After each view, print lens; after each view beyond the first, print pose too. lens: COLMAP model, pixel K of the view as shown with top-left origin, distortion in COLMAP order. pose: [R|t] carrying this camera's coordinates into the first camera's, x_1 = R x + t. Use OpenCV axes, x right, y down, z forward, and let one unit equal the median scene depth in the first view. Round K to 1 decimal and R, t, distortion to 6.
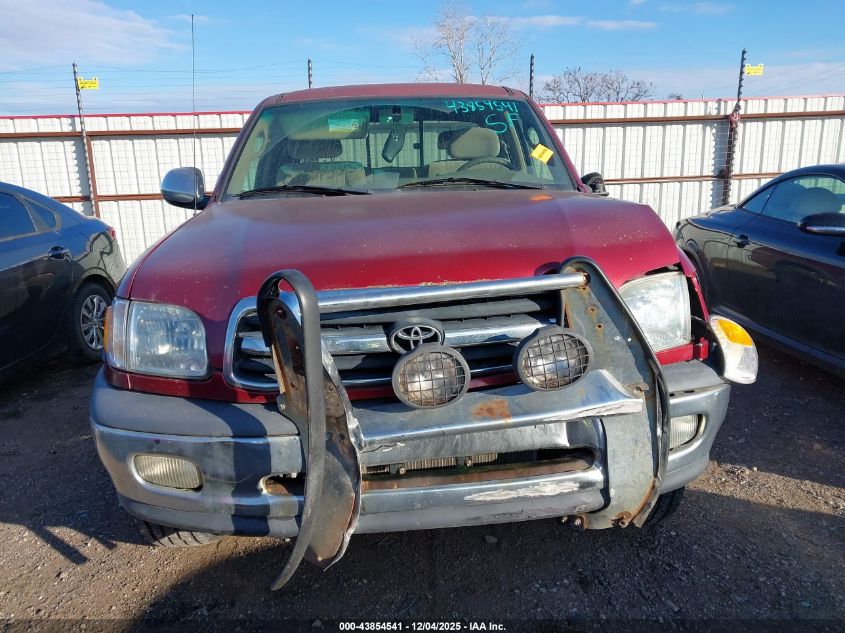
lens RADIAL K [[690.3, 0, 391.1], [0, 690.3, 331.2], [0, 0, 1]] dist [0.093546, -0.113722]
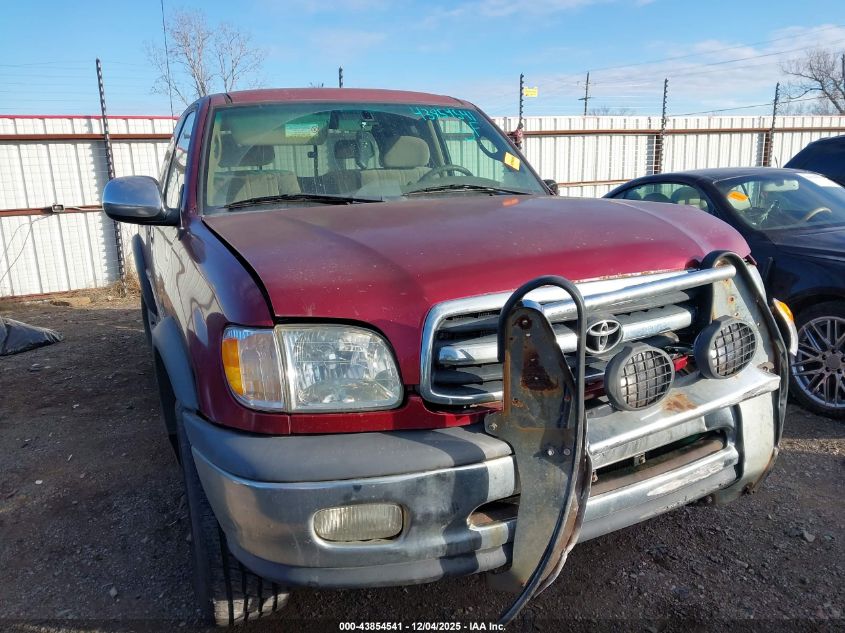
lens RADIAL K [[702.7, 0, 422.5], [0, 702.7, 316.5], [0, 0, 1]] dist [0.122289, -0.246203]
pose [[0.923903, -0.079794, 0.374214, -0.431614], [0.094821, 0.995254, -0.021886, -0.019005], [-0.370691, 0.055704, 0.927084, 0.113803]]
